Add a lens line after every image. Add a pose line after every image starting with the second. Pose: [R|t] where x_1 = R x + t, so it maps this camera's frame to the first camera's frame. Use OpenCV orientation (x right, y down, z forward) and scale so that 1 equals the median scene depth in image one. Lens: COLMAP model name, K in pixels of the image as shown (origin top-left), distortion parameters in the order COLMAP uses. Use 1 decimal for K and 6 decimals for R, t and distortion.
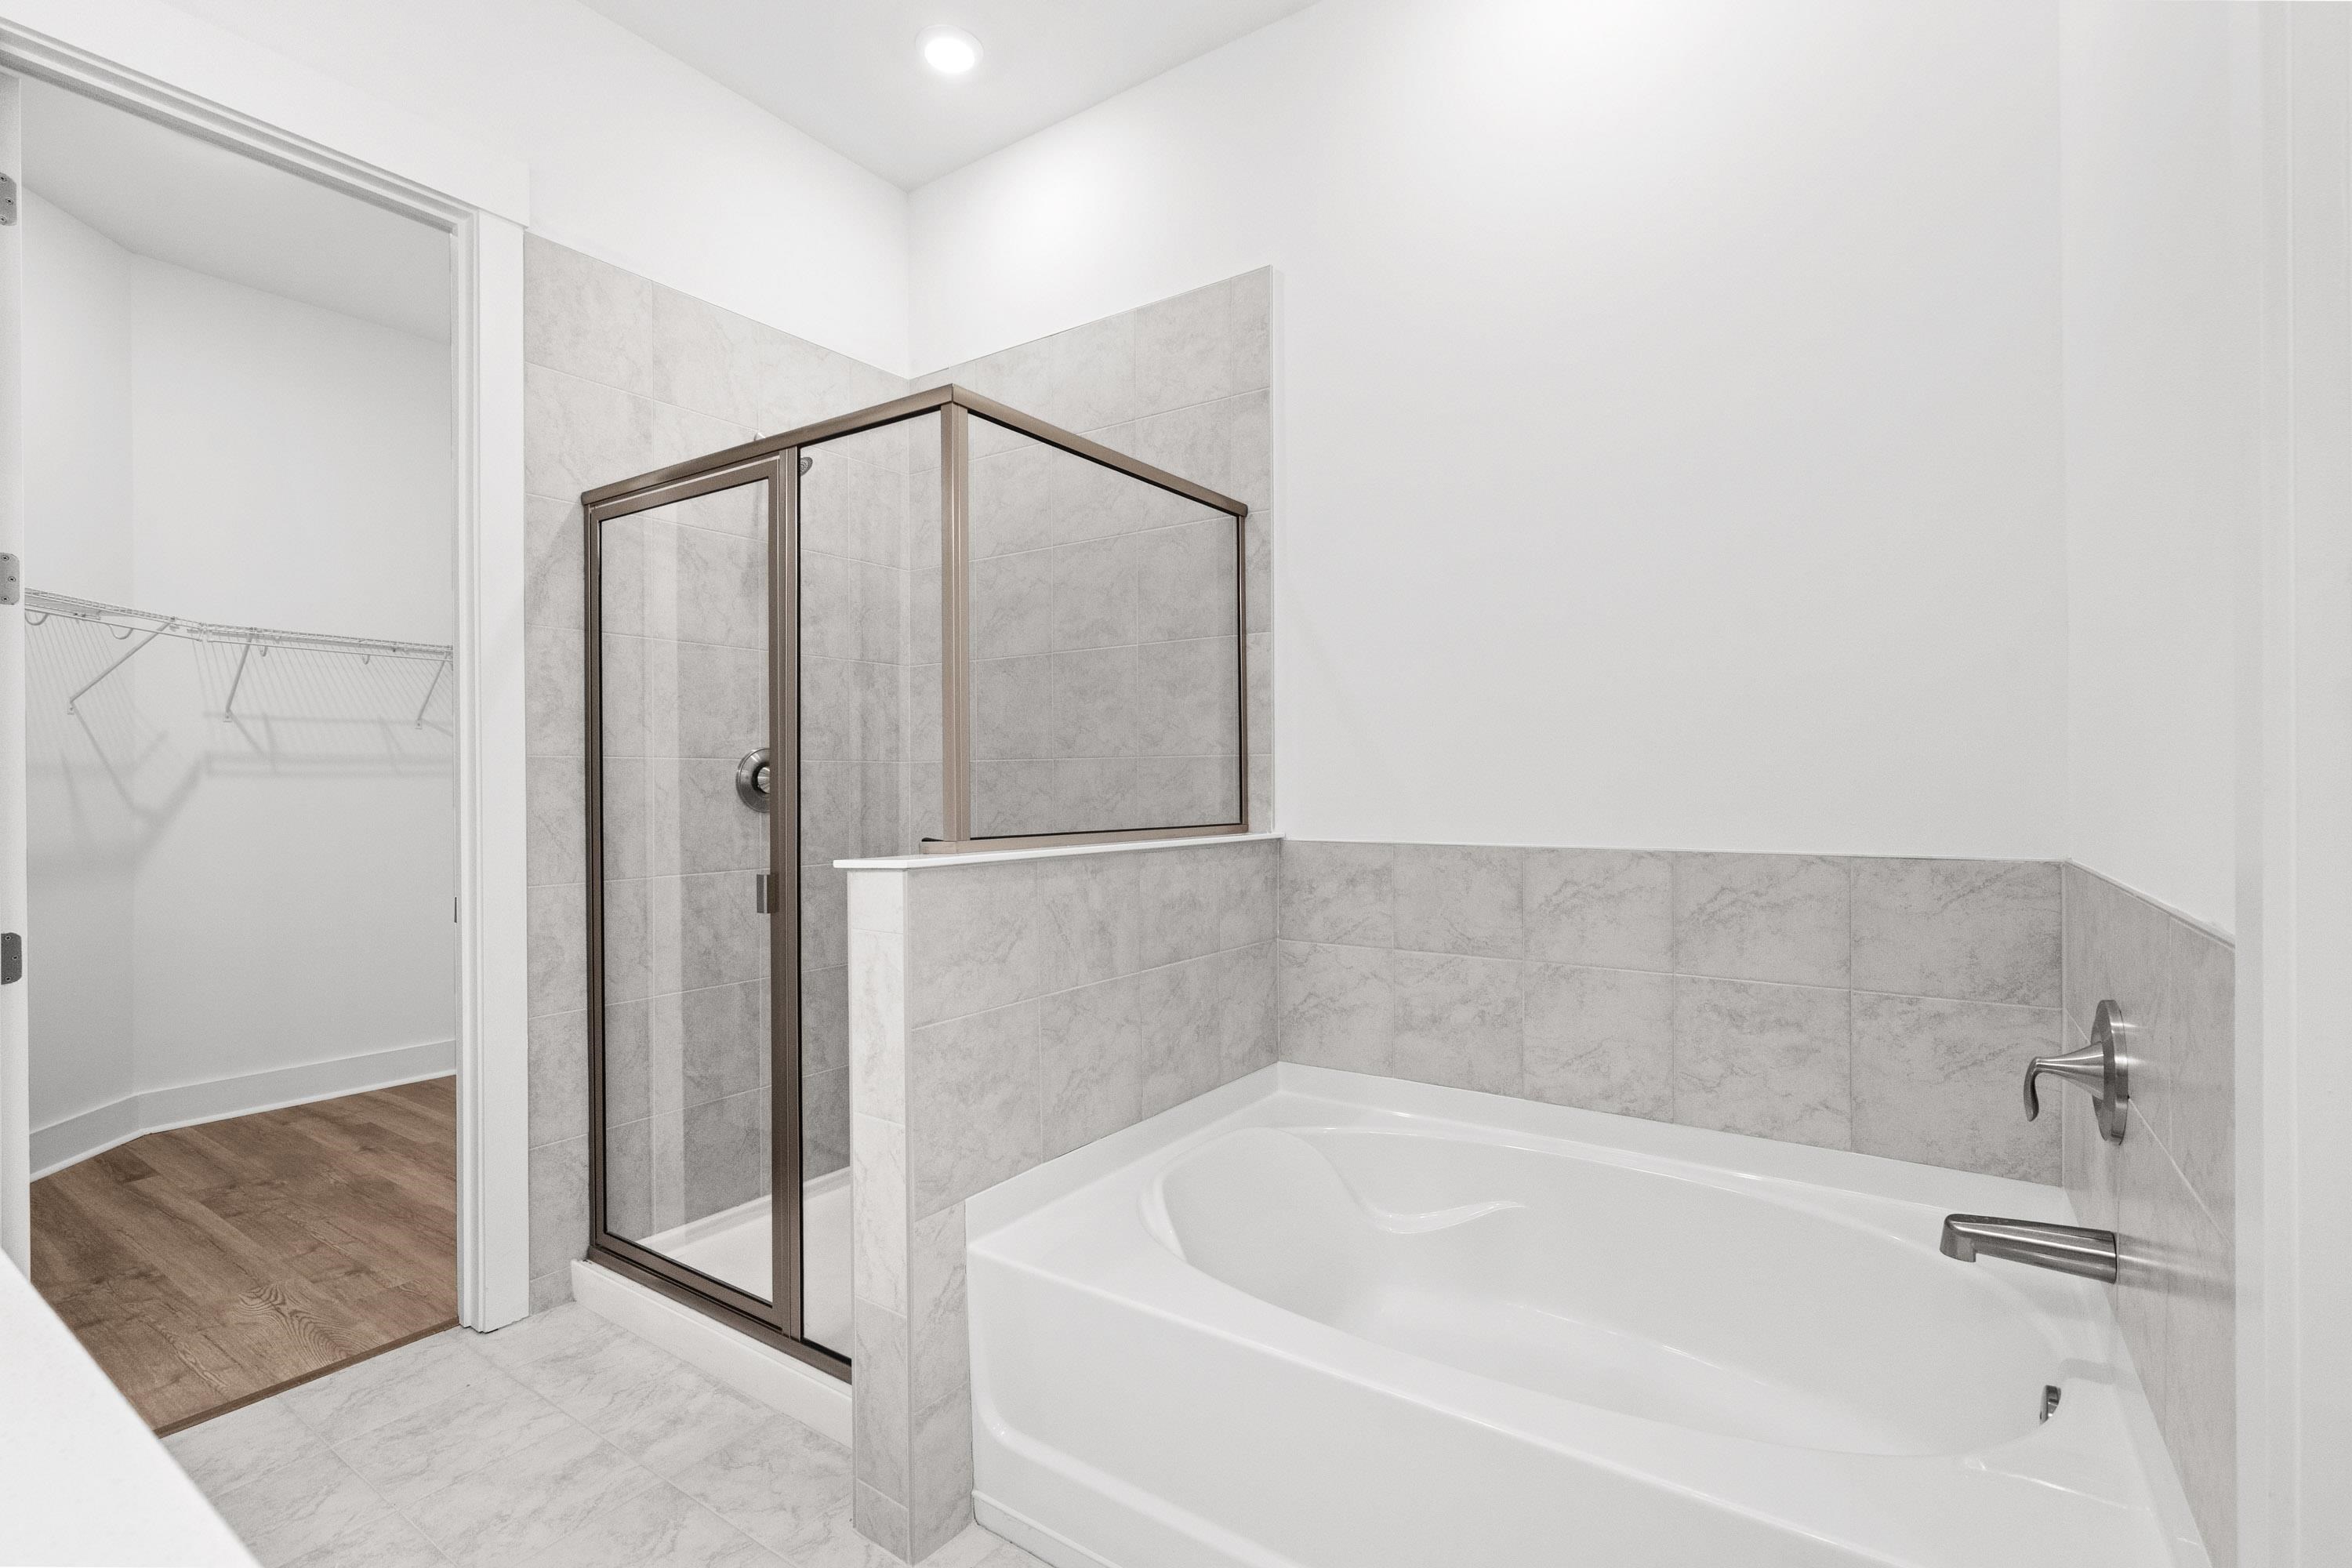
lens RADIAL K [[1068.1, 0, 1174.3], [0, 1068.1, 787.4], [0, 0, 1]] dist [-0.001380, -0.000225]
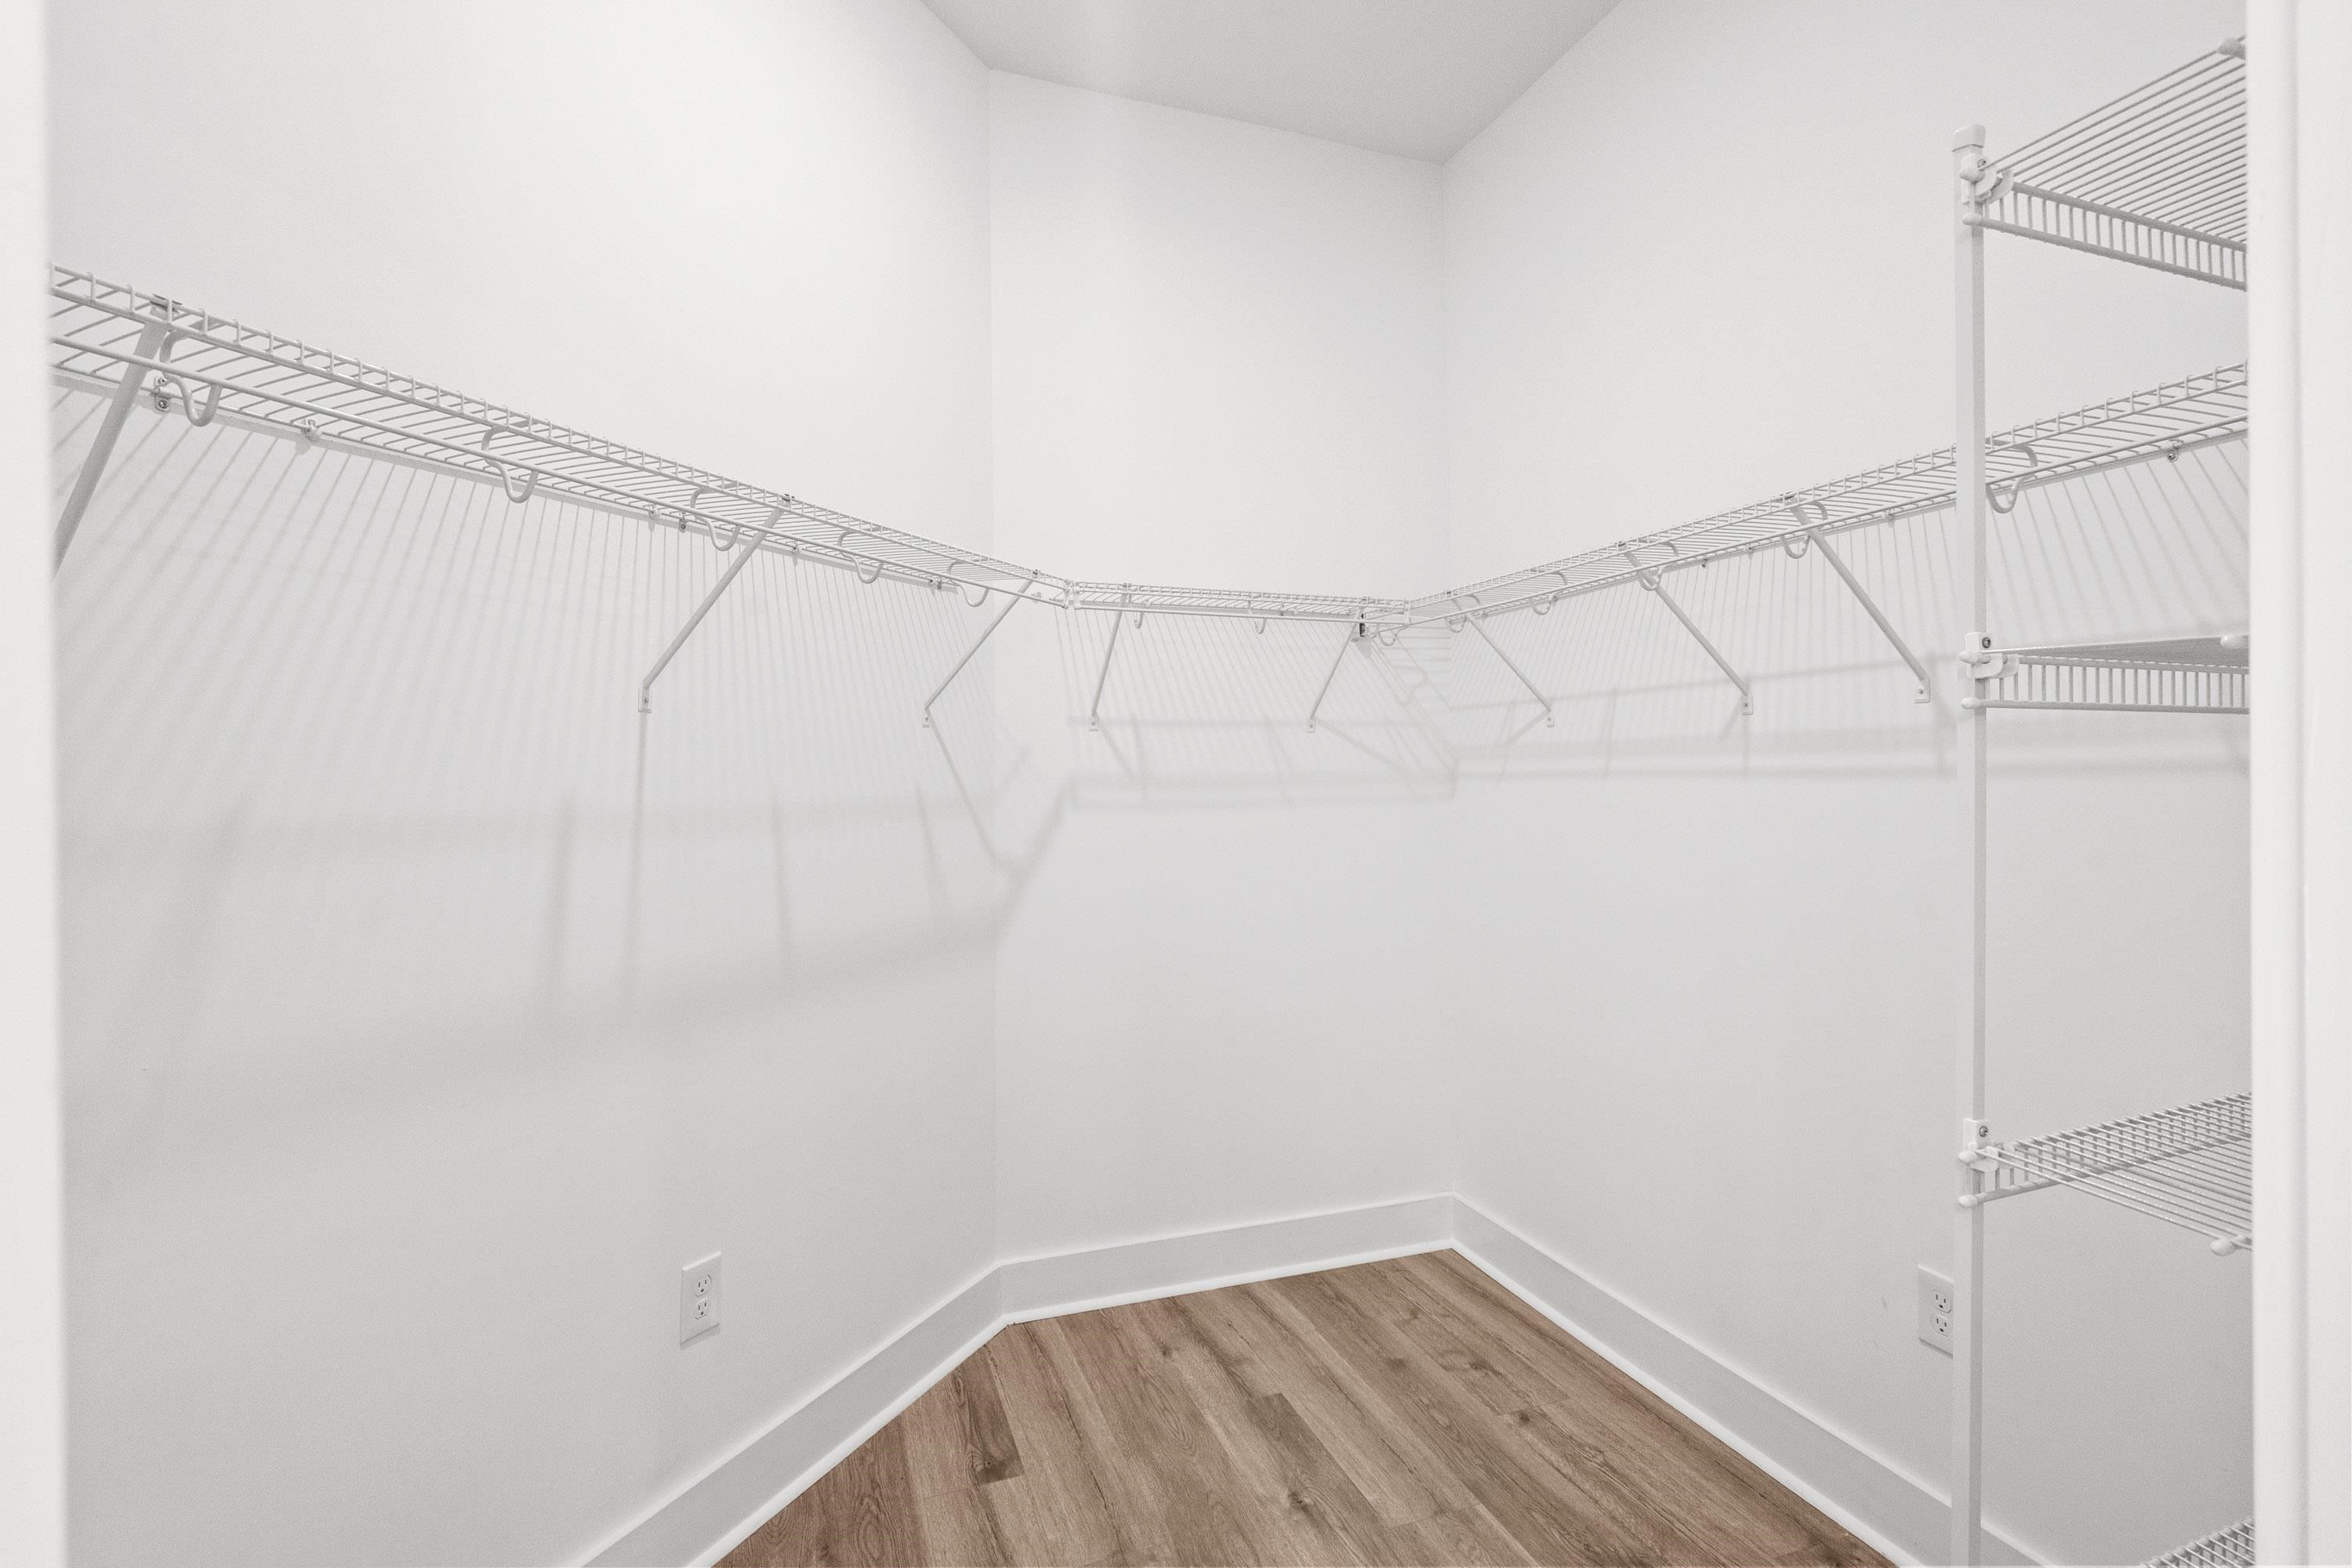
lens RADIAL K [[1068.1, 0, 1173.0], [0, 1068.1, 777.5], [0, 0, 1]] dist [-0.001380, -0.000225]
pose [[0.815292, 0.002040, -0.579047, -0.455575], [0.000798, 0.999989, 0.004646, -0.034935], [0.579050, -0.004250, 0.815281, 0.476715]]
